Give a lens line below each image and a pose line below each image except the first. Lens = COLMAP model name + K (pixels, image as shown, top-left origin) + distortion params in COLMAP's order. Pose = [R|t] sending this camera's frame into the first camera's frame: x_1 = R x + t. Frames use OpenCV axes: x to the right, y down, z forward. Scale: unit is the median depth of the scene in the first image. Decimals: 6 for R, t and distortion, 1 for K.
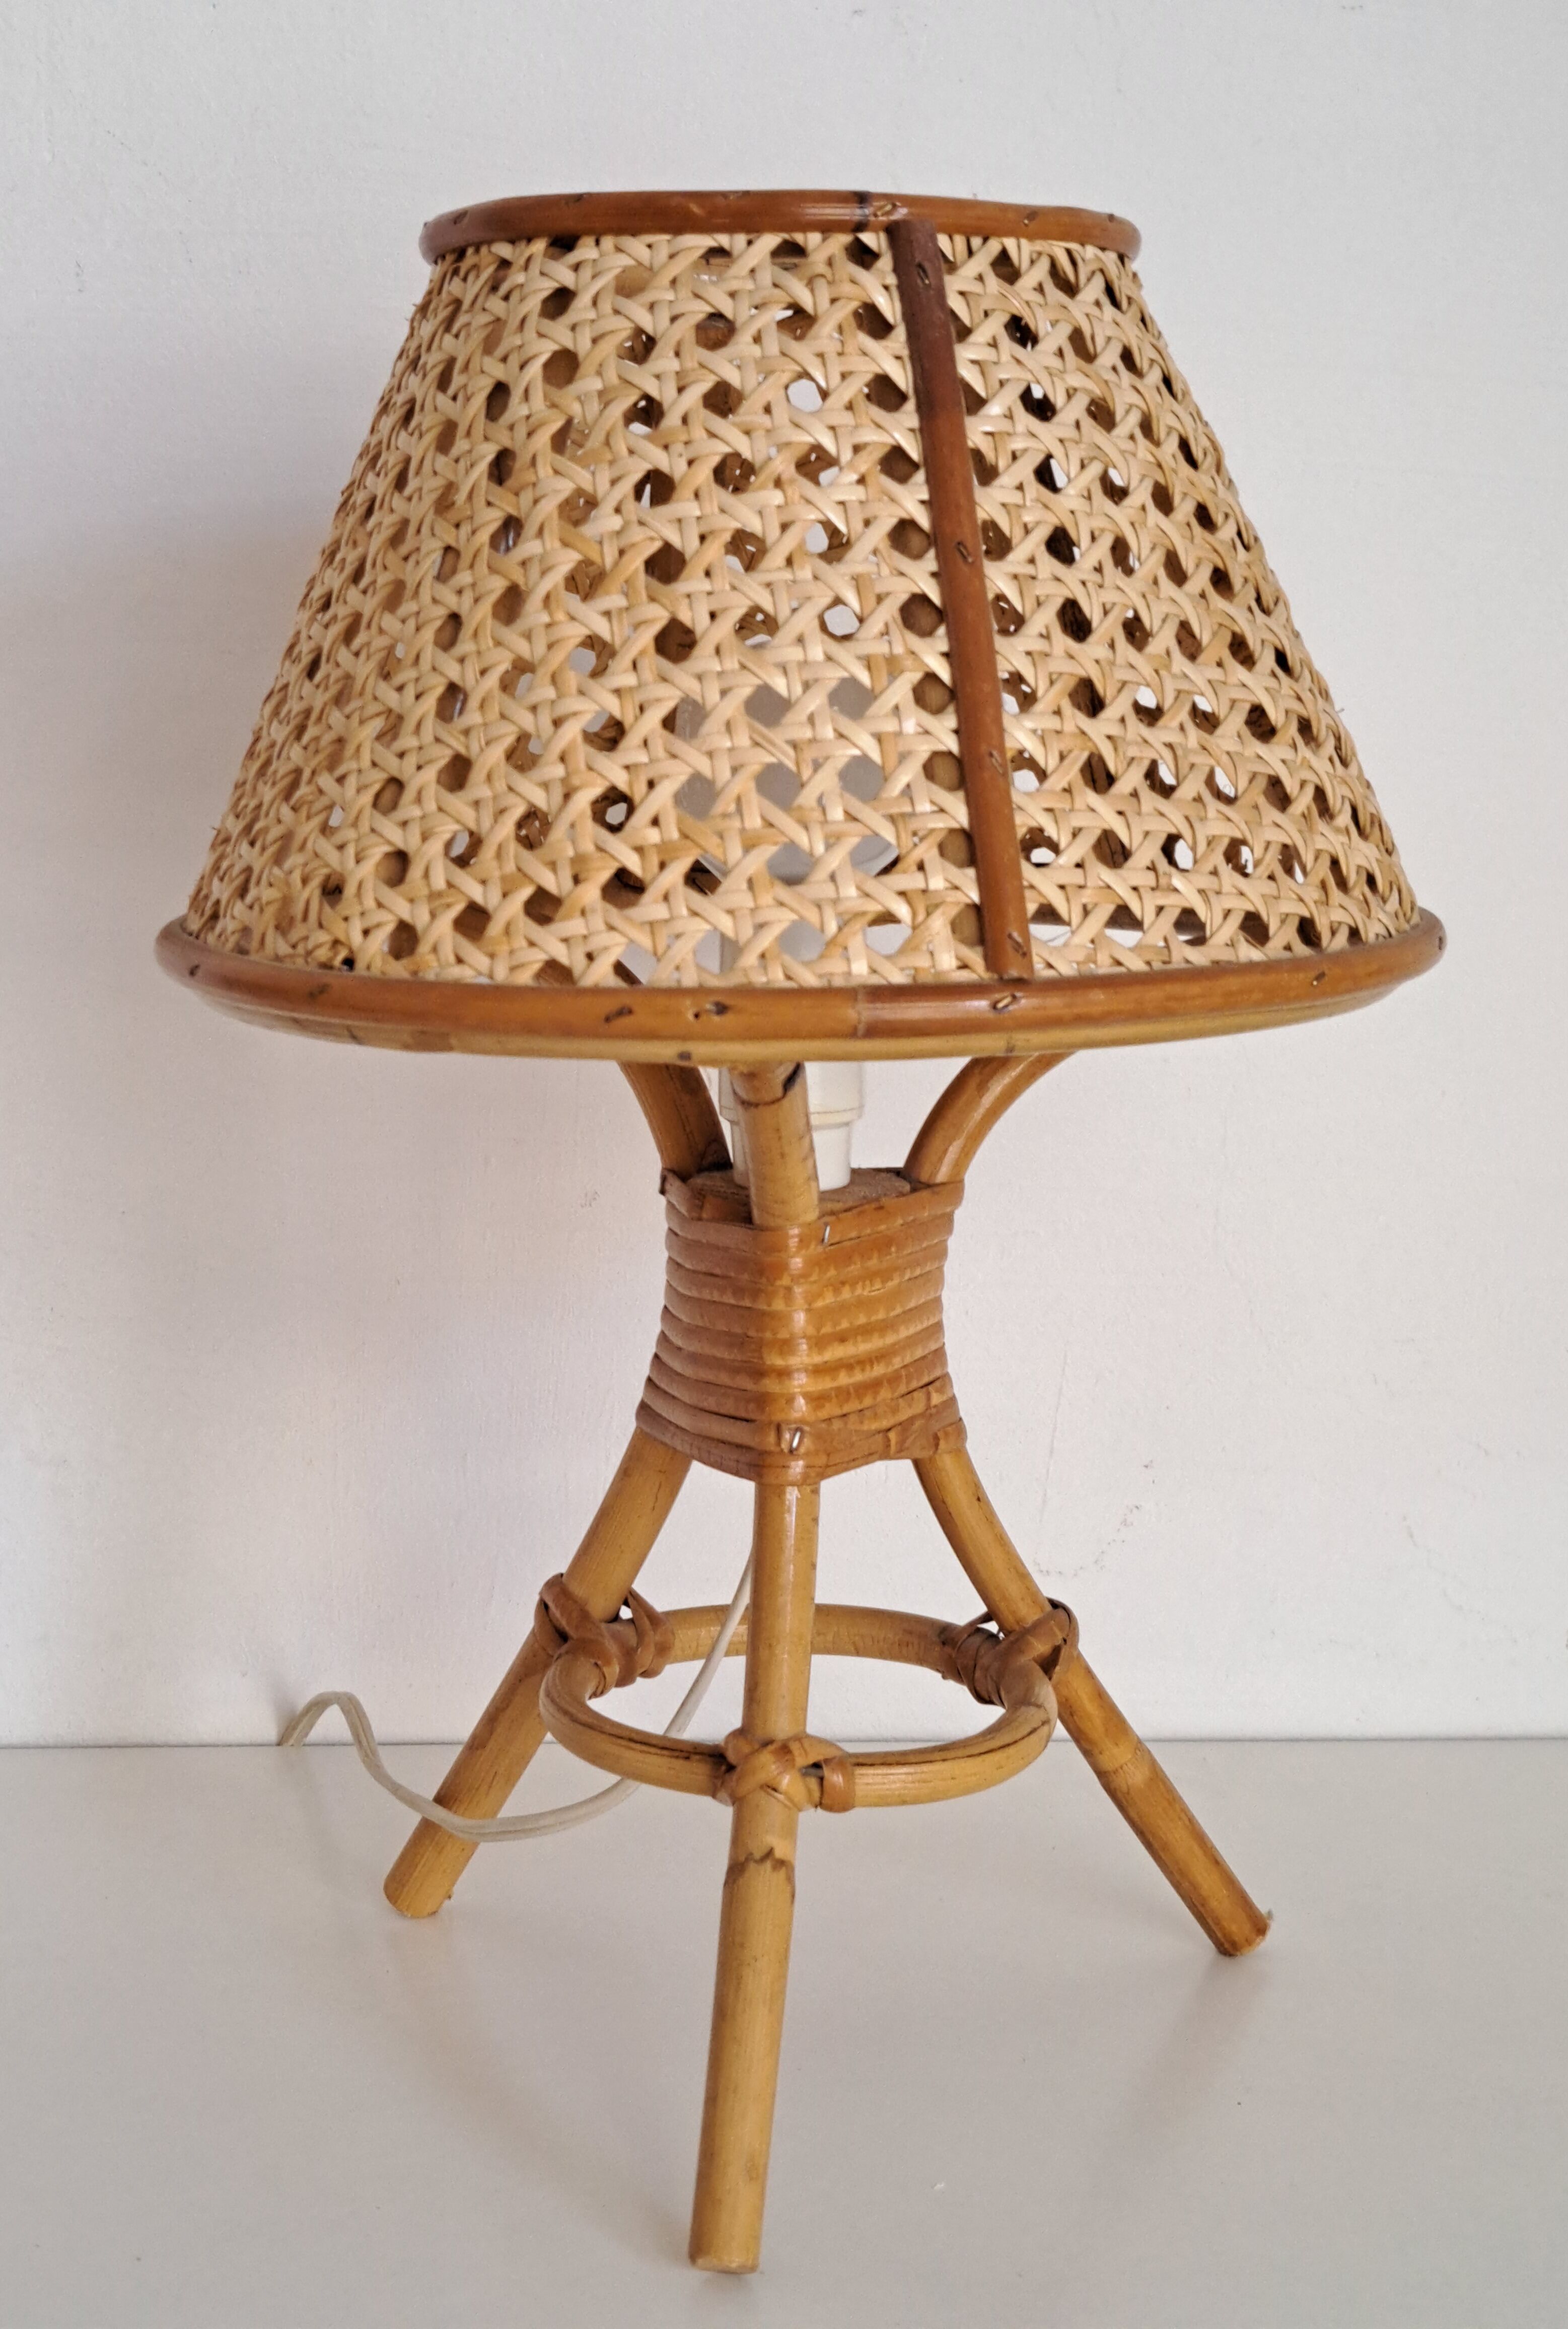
lens RADIAL K [[2332.2, 0, 784.0], [0, 2332.2, 1164.5], [0, 0, 1]] dist [0.032793, -0.498724]
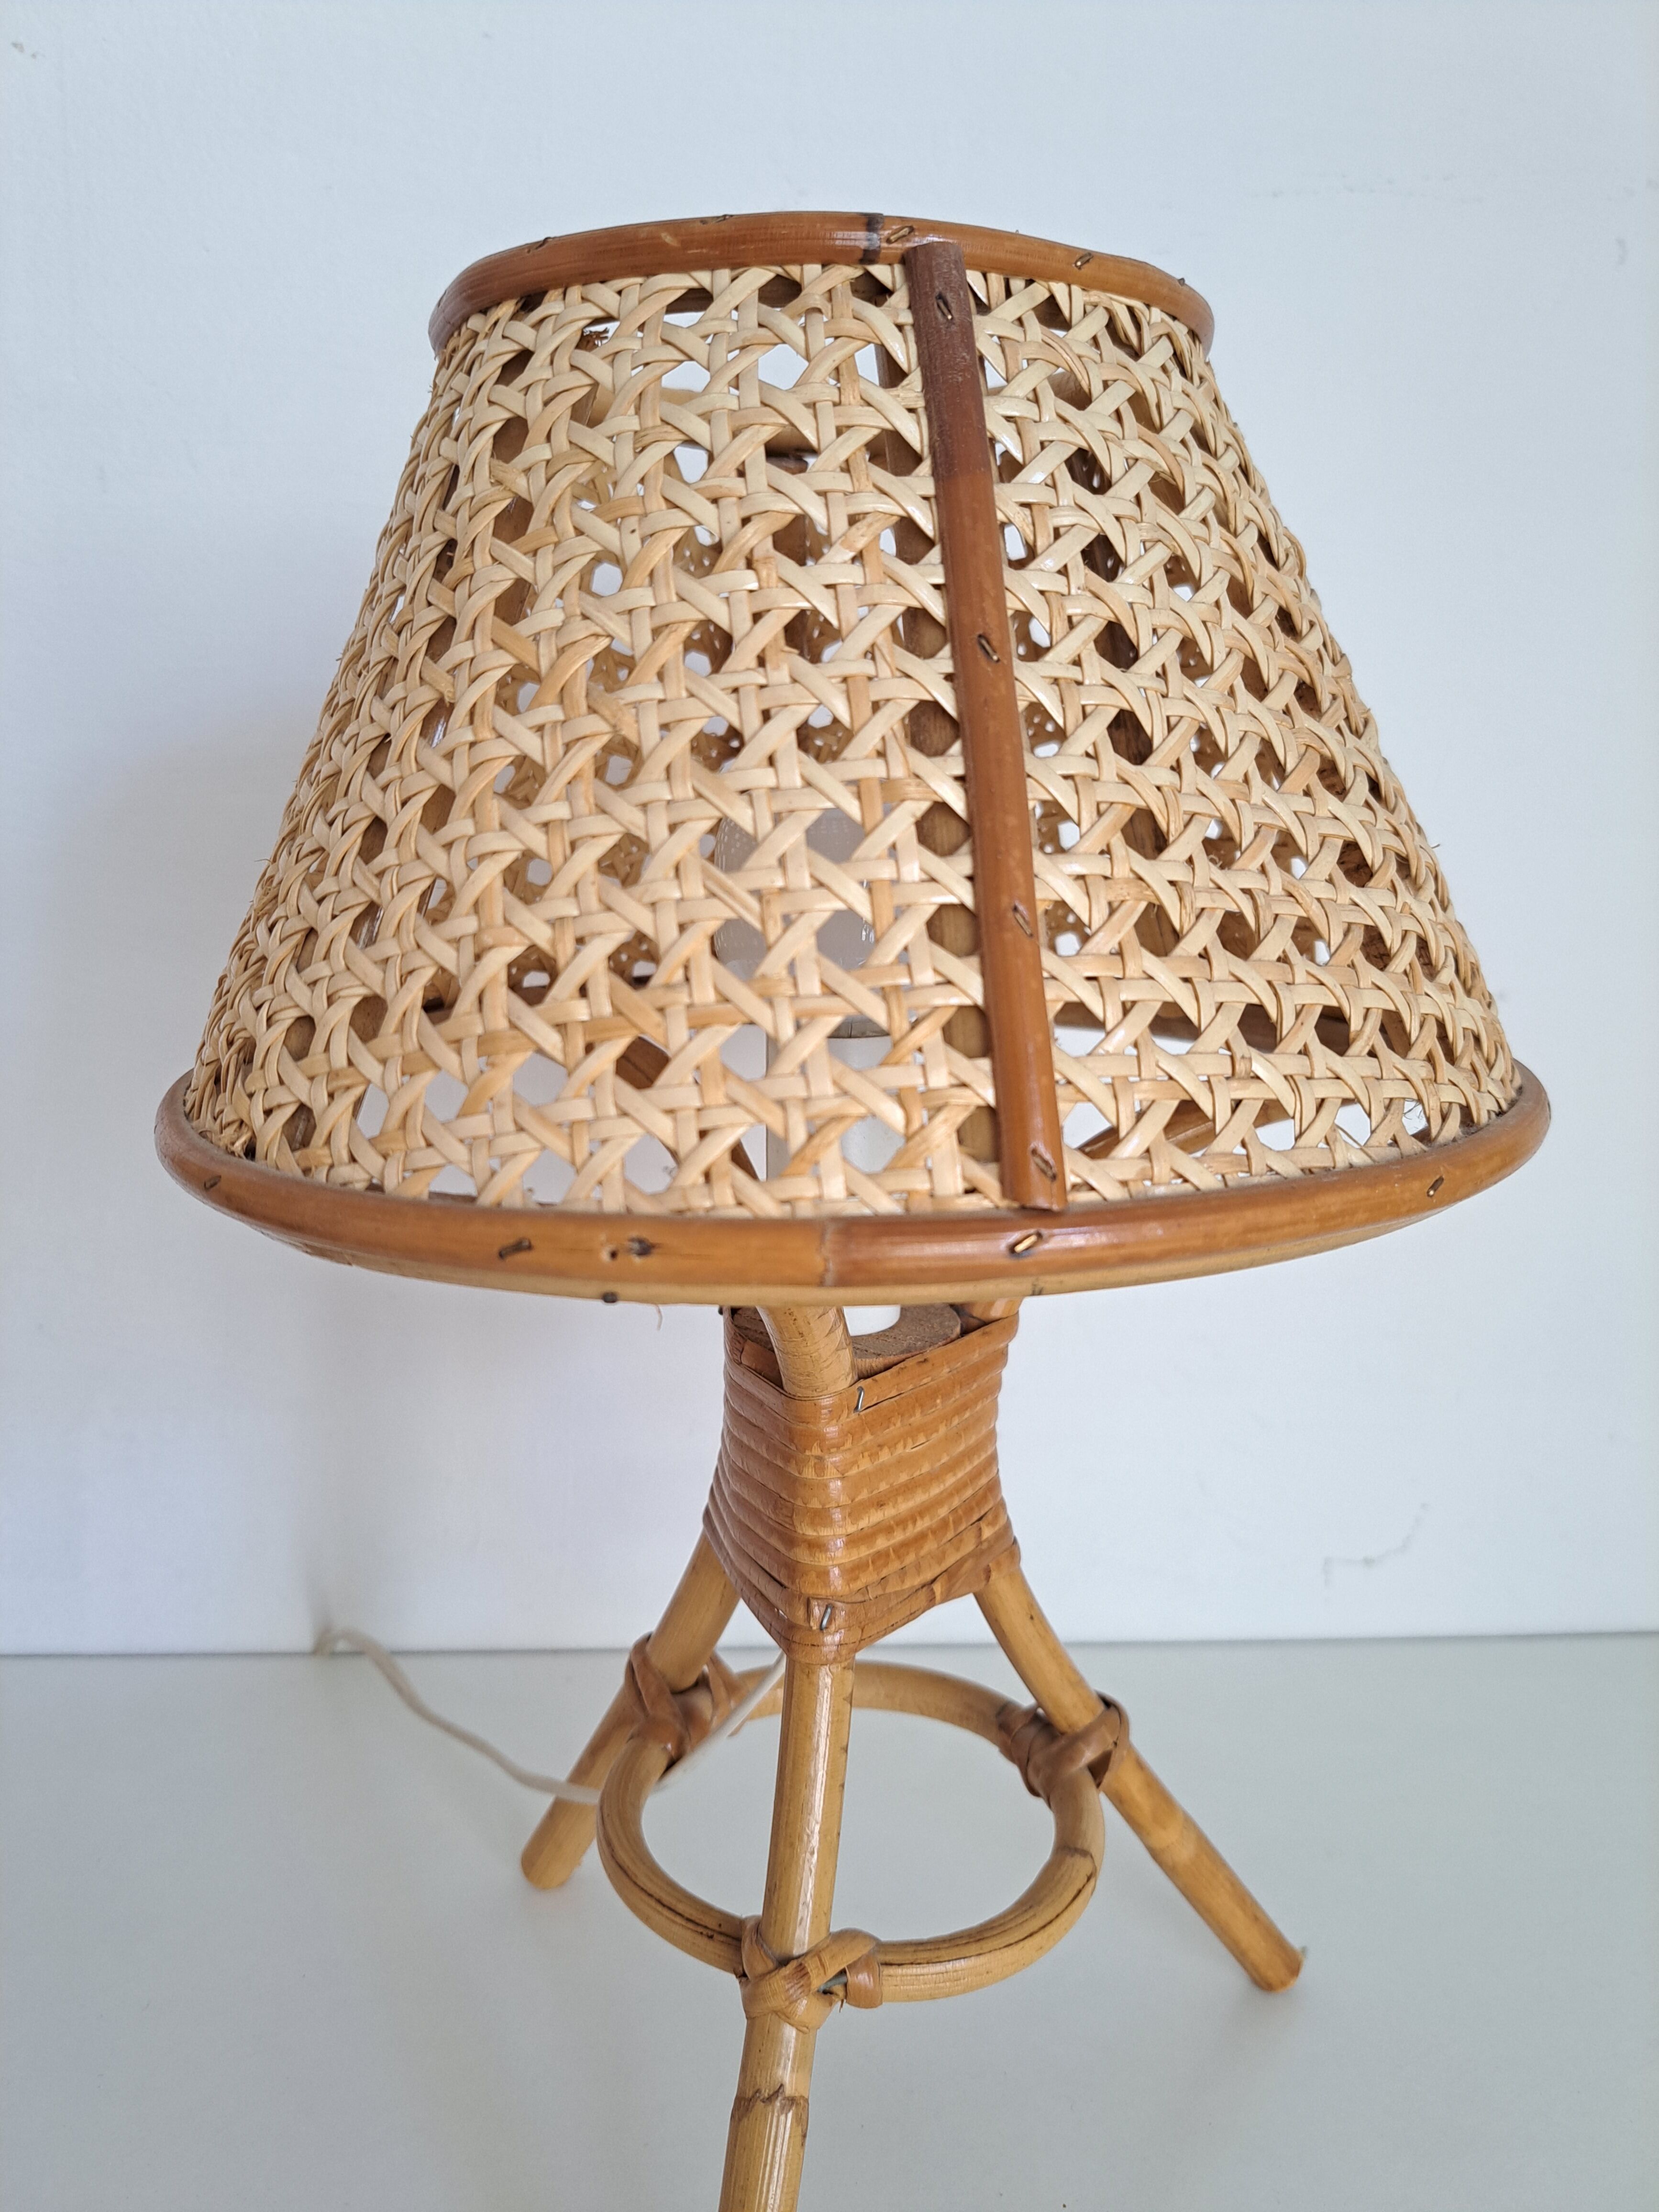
lens RADIAL K [[1552.8, 0, 829.5], [0, 1552.8, 1106.0], [0, 0, 1]] dist [0.001509, -0.148587]
pose [[0.996924, 0.014581, -0.077005, 0.064485], [-0.015999, 0.999713, -0.017834, -0.095781], [0.076722, 0.019011, 0.996871, 0.464700]]
